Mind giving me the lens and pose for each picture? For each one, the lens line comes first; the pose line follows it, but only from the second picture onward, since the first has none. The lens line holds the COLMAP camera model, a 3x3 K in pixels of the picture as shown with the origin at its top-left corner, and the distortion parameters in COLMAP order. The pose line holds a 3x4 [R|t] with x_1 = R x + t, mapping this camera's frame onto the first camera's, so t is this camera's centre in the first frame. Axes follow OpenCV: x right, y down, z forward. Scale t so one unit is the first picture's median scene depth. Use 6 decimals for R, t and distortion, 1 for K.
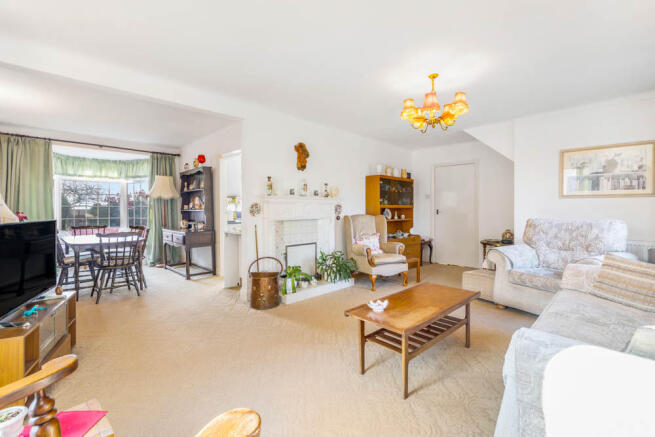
lens RADIAL K [[282.1, 0, 330.1], [0, 282.1, 211.9], [0, 0, 1]] dist [0.001937, 0.000078]
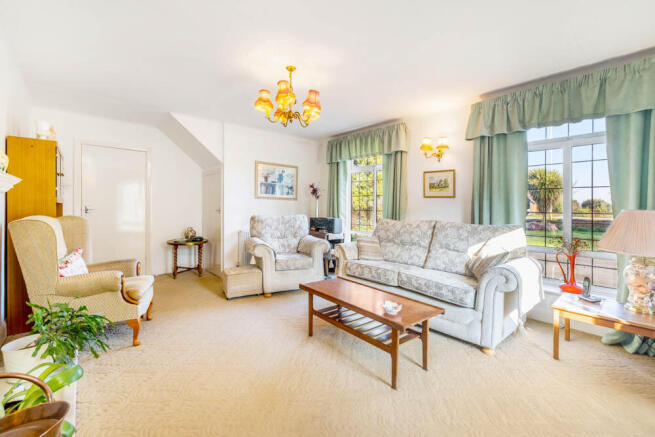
lens RADIAL K [[282.1, 0, 330.1], [0, 282.1, 211.9], [0, 0, 1]] dist [0.001937, 0.000078]
pose [[0.094935, -0.012343, 0.995407, -0.445022], [0.004048, 0.999920, 0.012012, -0.004253], [-0.995475, 0.002889, 0.094977, 0.596151]]
